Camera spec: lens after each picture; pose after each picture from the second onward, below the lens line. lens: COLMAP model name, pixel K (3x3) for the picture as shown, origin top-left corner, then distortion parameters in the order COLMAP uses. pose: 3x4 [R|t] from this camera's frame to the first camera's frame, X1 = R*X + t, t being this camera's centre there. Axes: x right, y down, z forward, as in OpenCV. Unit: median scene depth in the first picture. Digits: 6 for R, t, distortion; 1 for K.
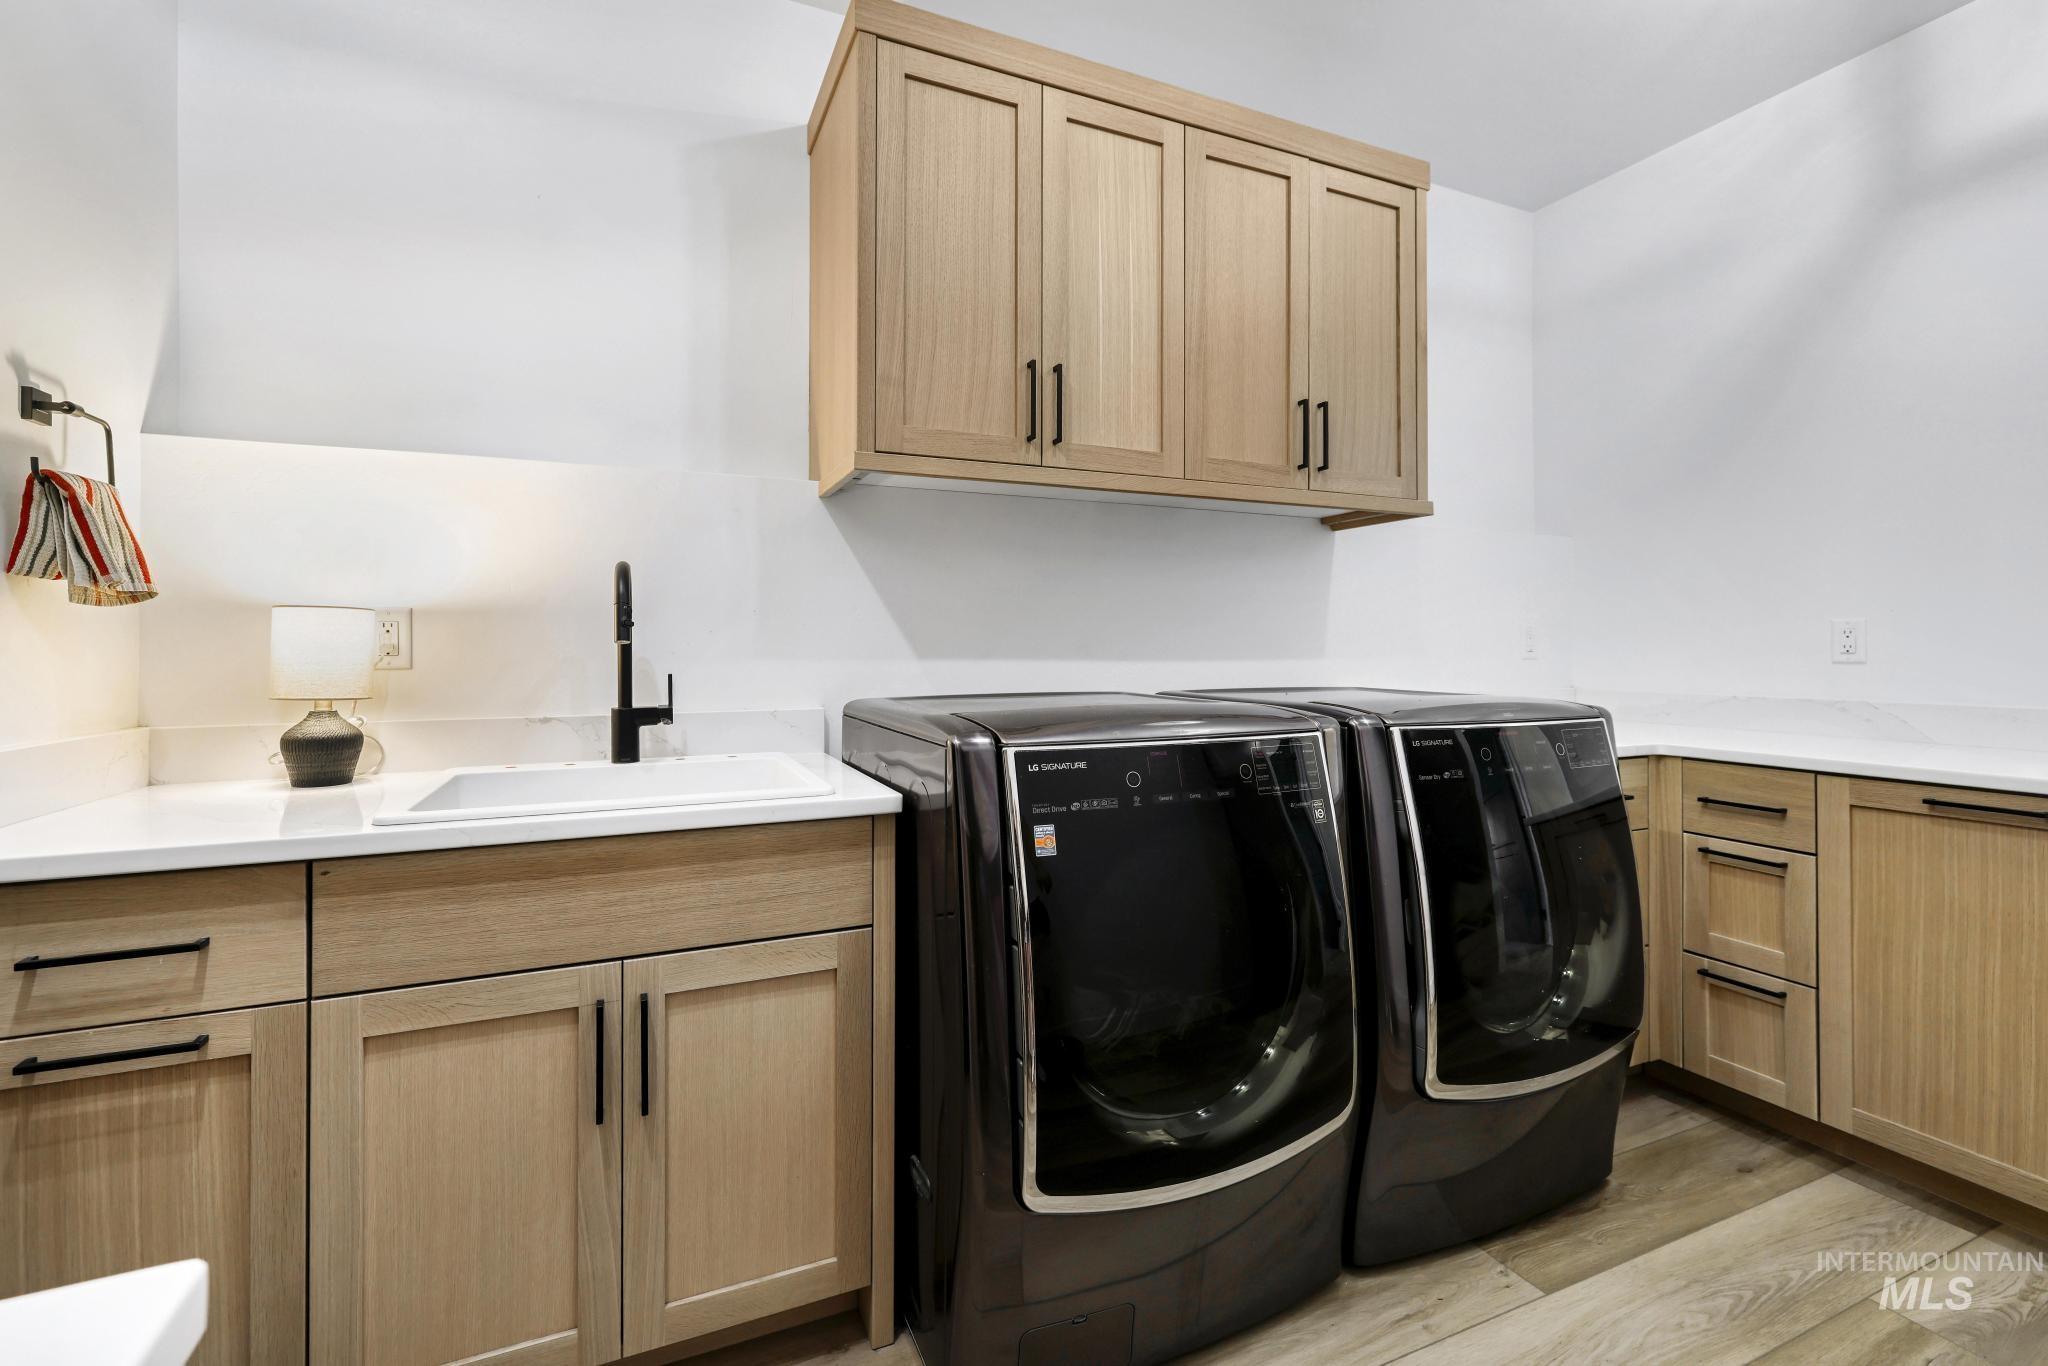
lens RADIAL K [[906.2, 0, 1029.5], [0, 906.2, 628.0], [0, 0, 1]] dist [0.002022, 0.000299]
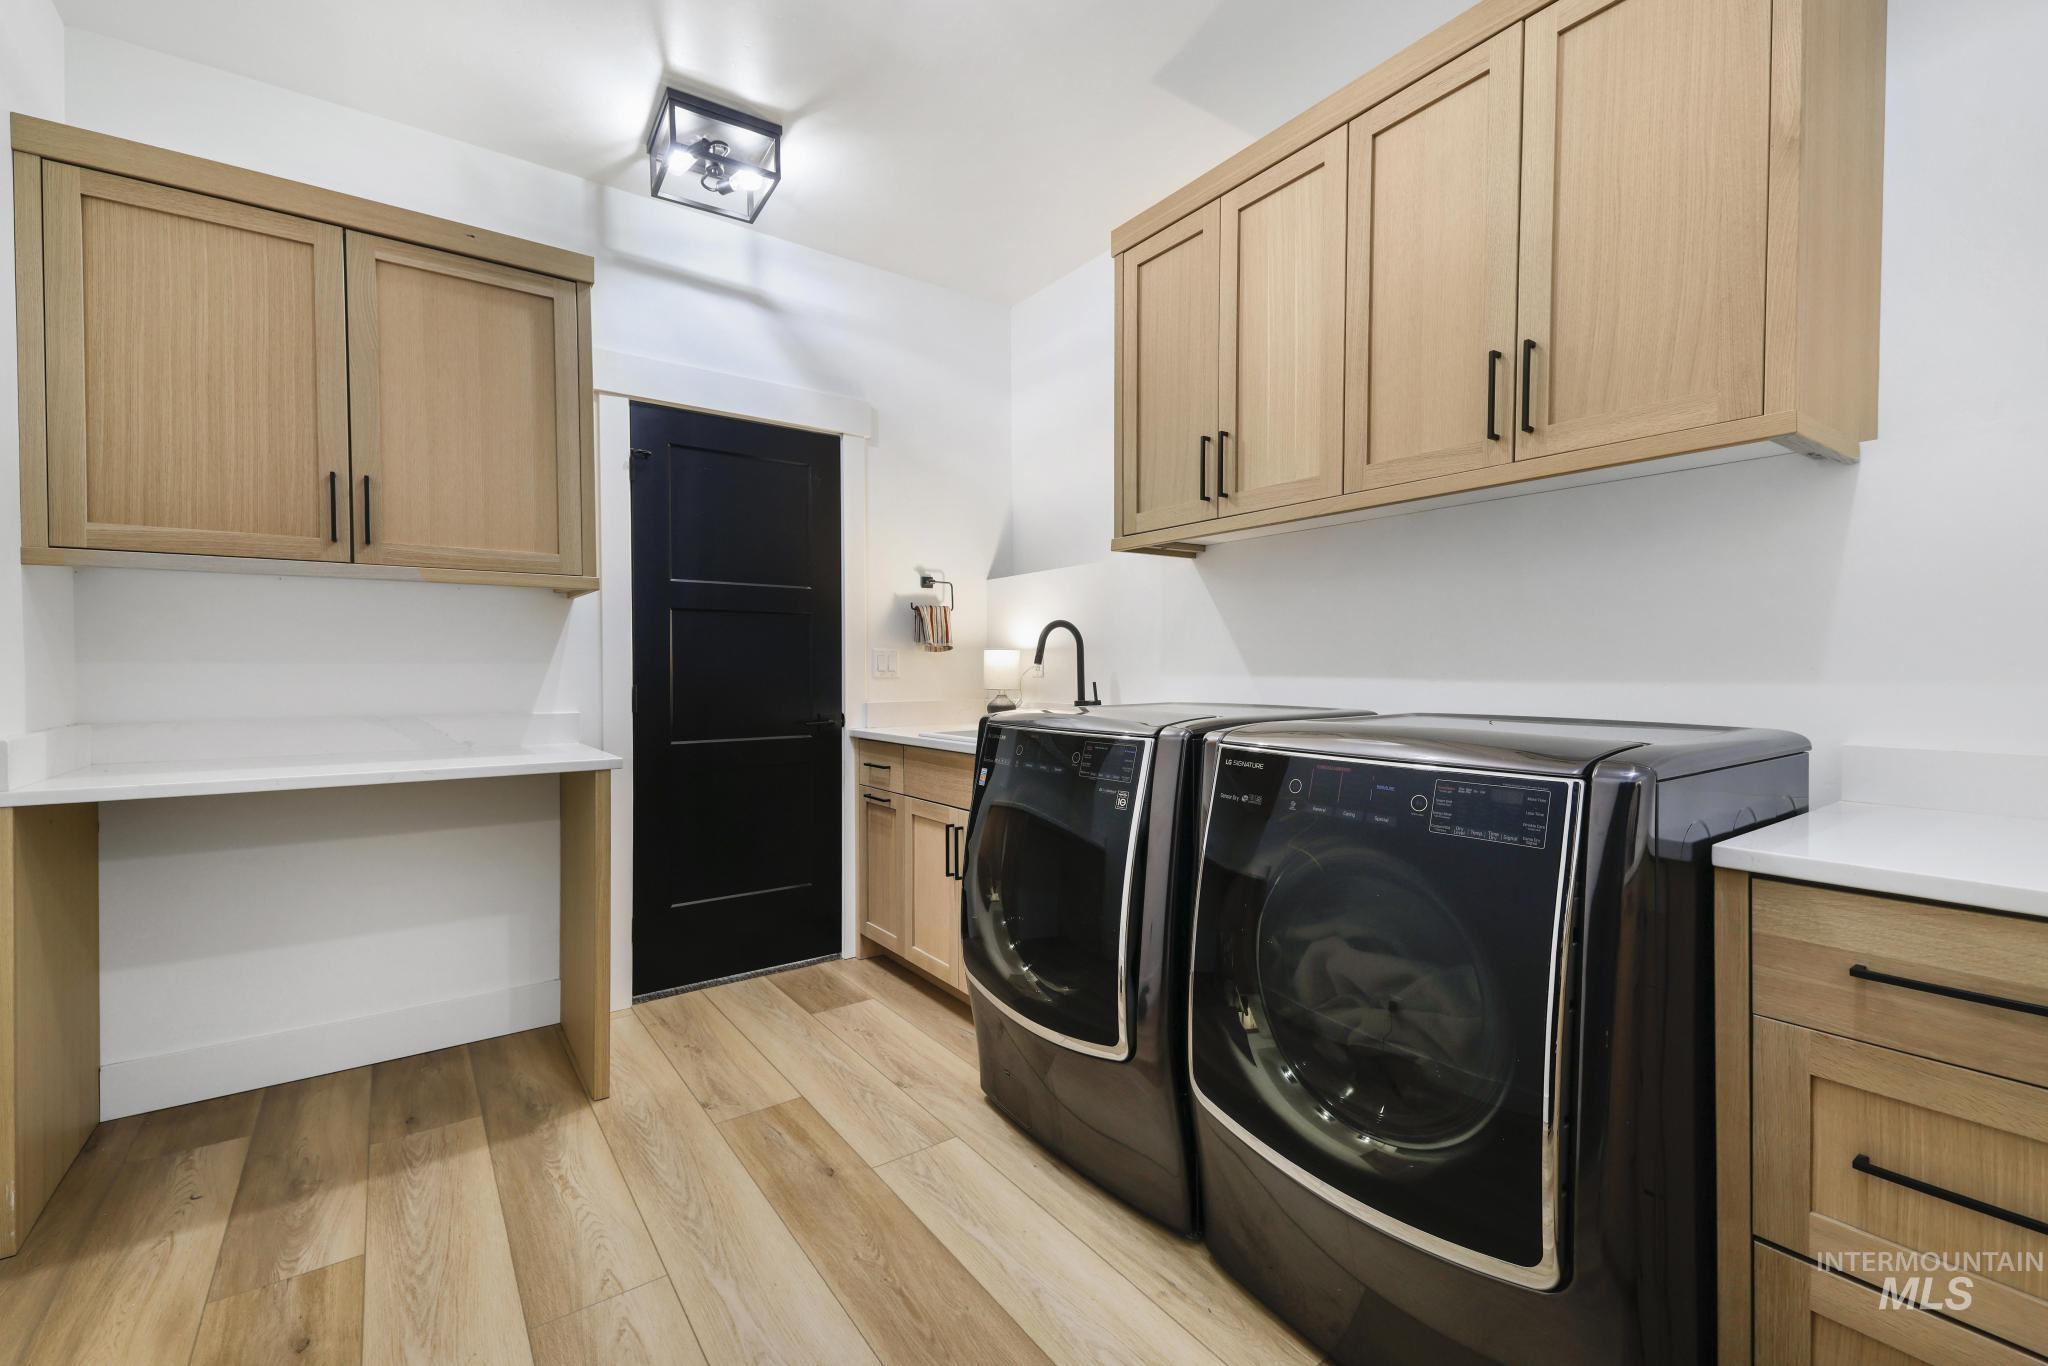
lens RADIAL K [[879.9, 0, 1039.0], [0, 879.9, 670.2], [0, 0, 1]] dist [0.000129, 0.000212]
pose [[0.202215, 0.000460, -0.979341, 1.338071], [0.019573, 0.999798, 0.004511, 0.020506], [0.979145, -0.020081, 0.202166, 0.617176]]
